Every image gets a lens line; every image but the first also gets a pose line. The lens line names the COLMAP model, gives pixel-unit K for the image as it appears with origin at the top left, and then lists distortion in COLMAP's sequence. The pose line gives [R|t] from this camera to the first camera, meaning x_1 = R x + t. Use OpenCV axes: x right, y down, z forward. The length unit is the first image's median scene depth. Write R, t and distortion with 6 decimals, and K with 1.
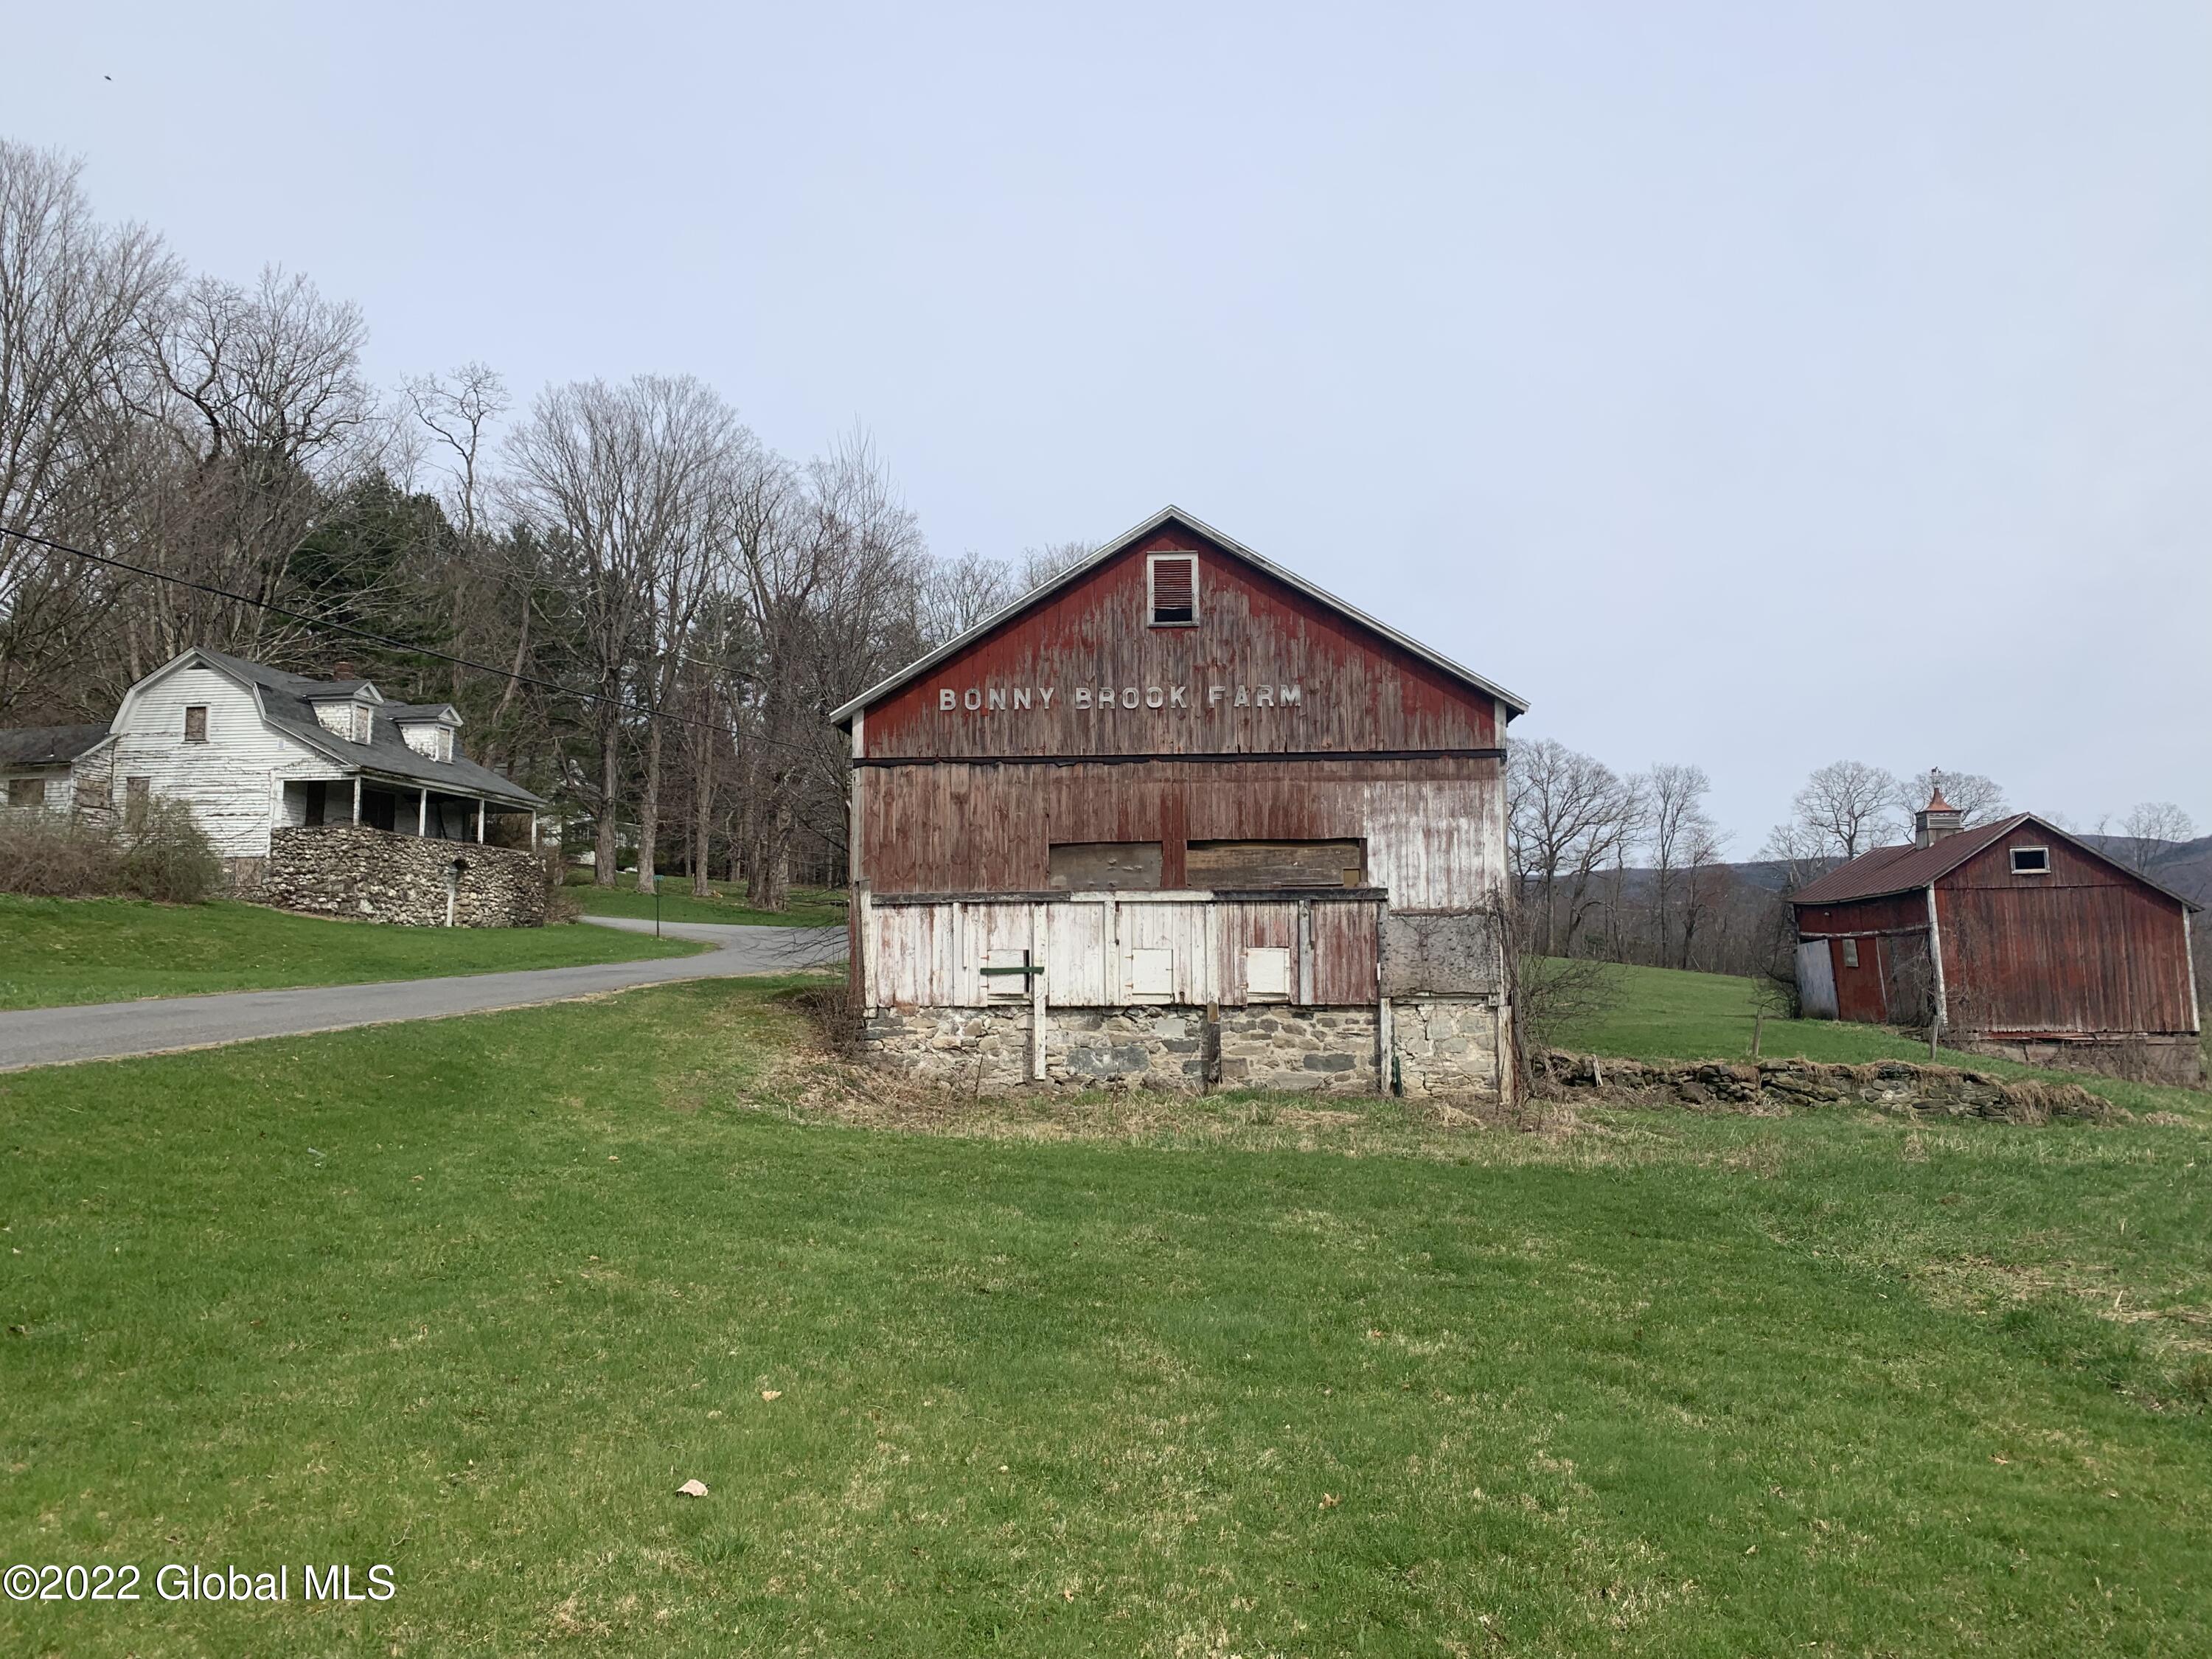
lens RADIAL K [[1732.7, 0, 1115.5], [0, 1732.7, 815.9], [0, 0, 1]] dist [0.041752, -0.084546]
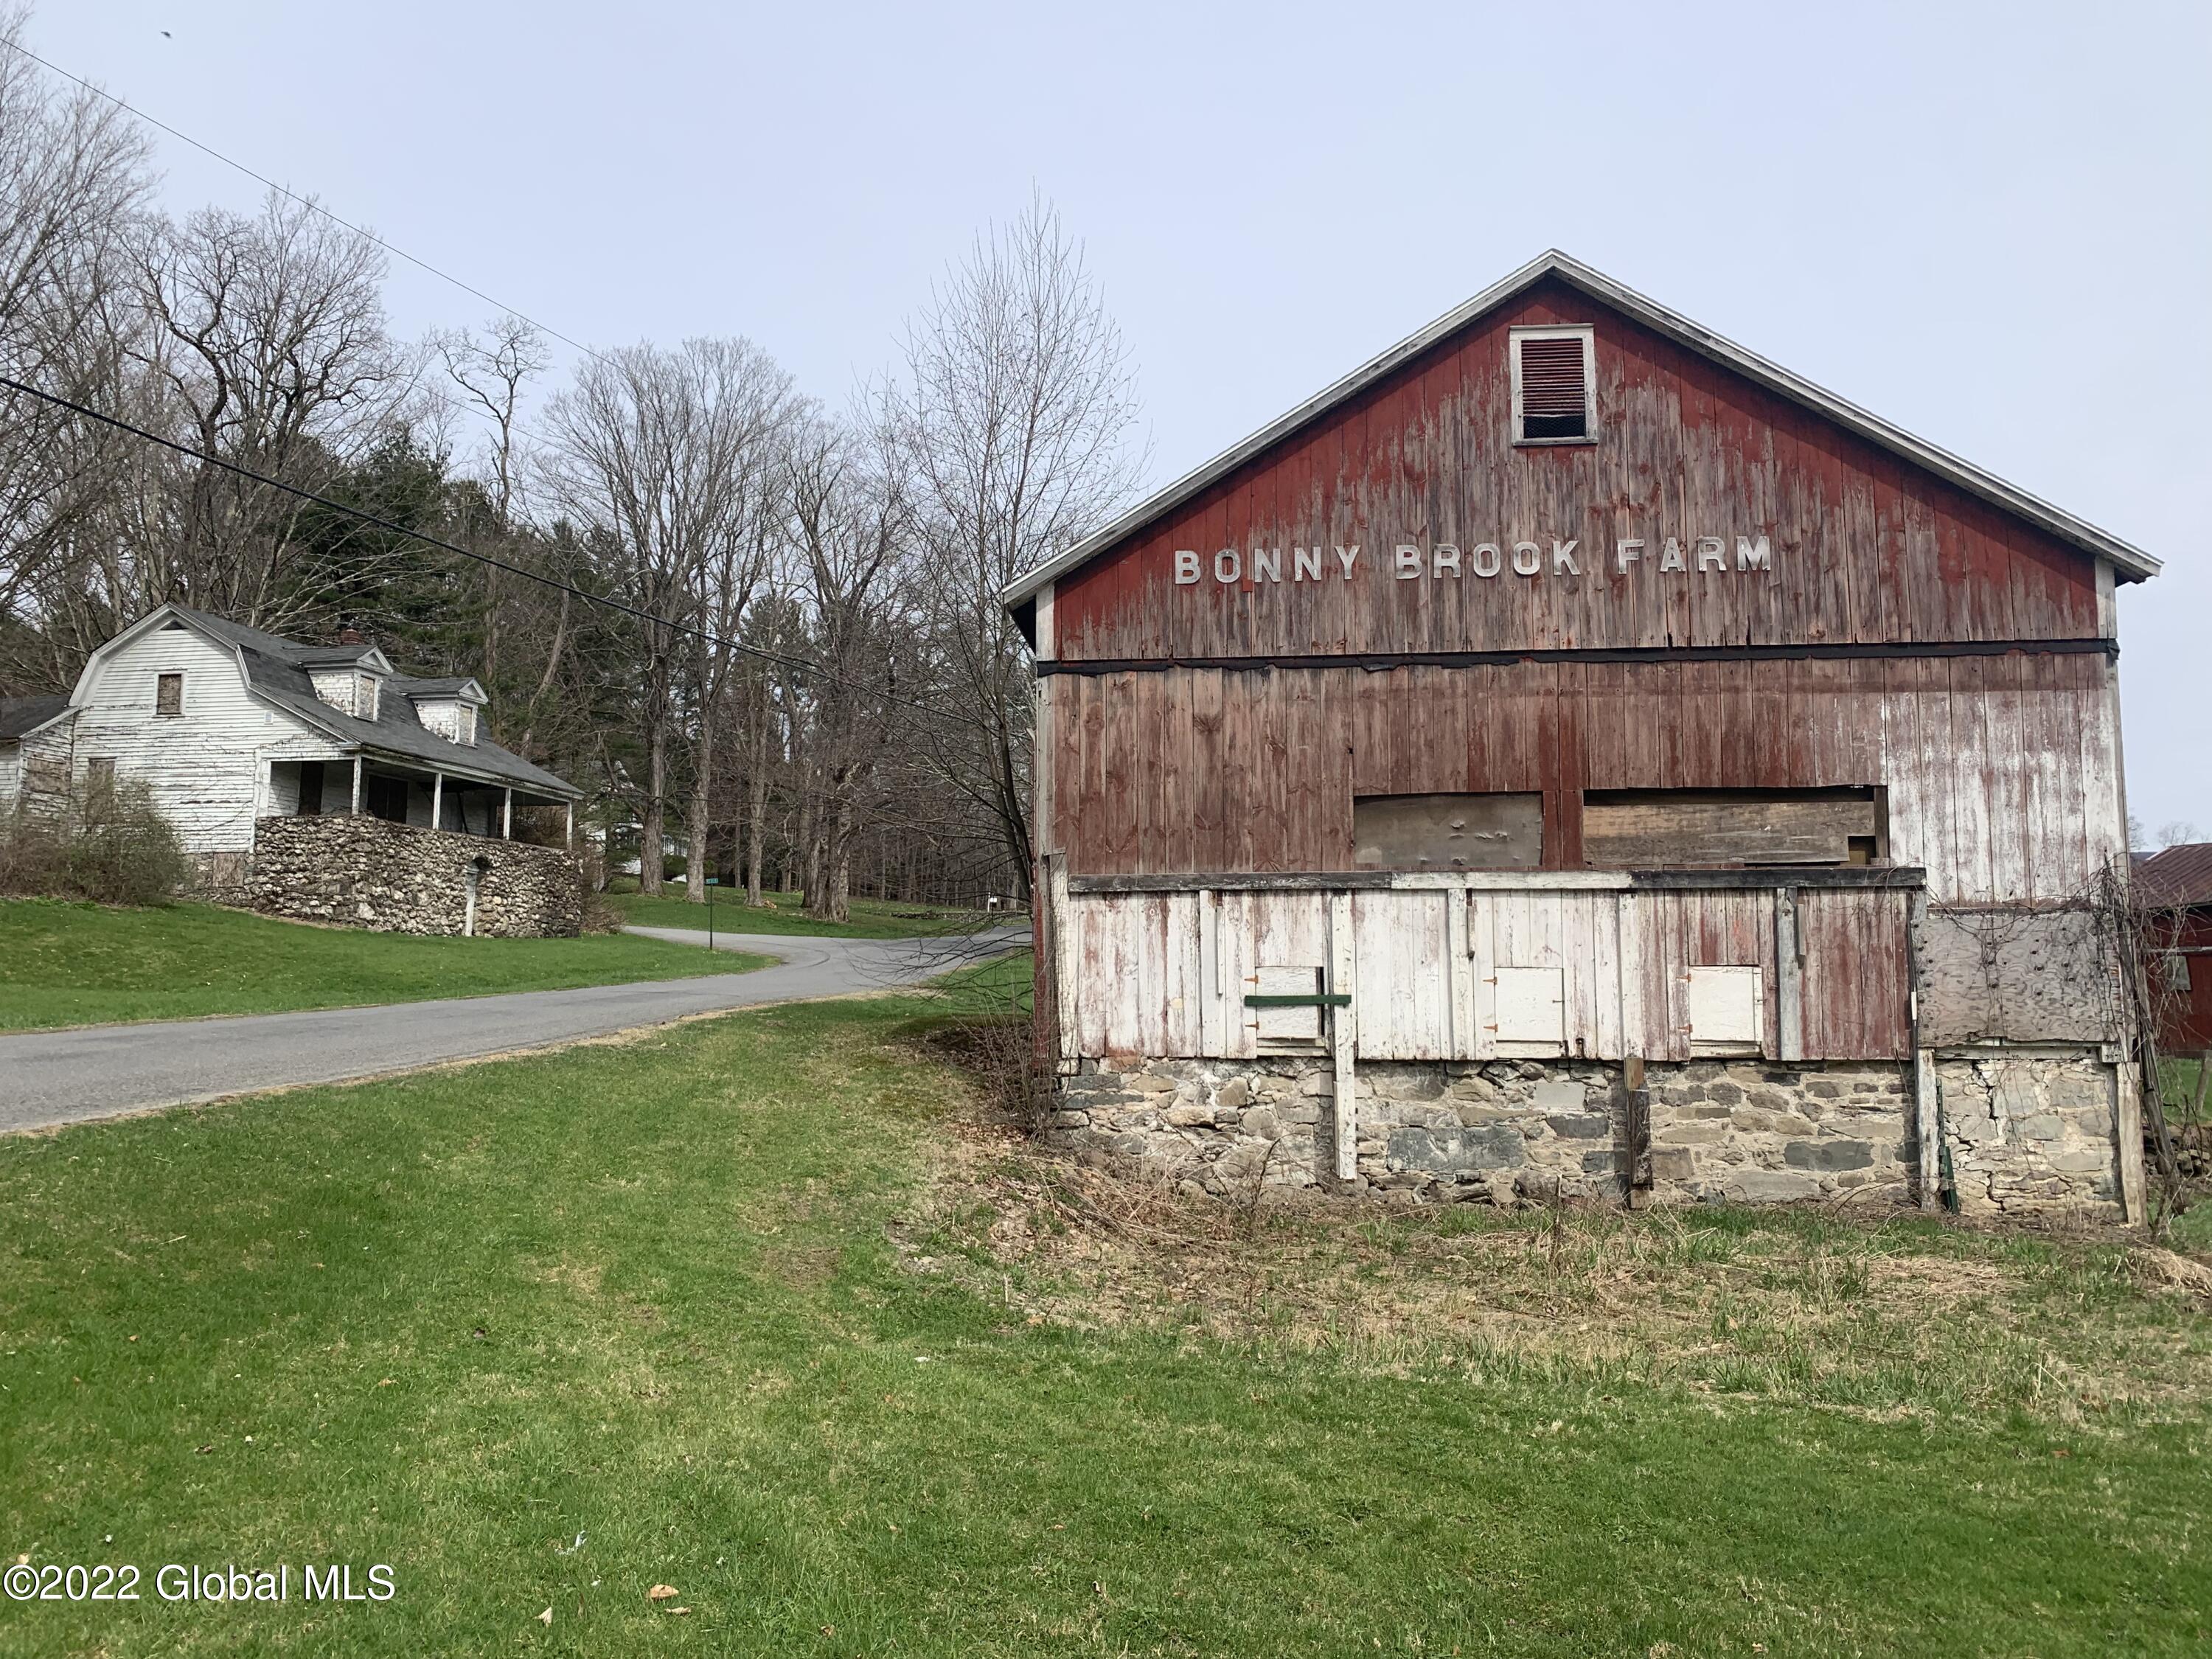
lens RADIAL K [[1732.7, 0, 1089.7], [0, 1732.7, 814.6], [0, 0, 1]] dist [0.041752, -0.084546]
pose [[0.999242, 0.000137, -0.038937, -0.053226], [-0.000539, 0.999947, -0.010326, 0.014288], [0.038934, 0.010339, 0.999188, 0.183920]]
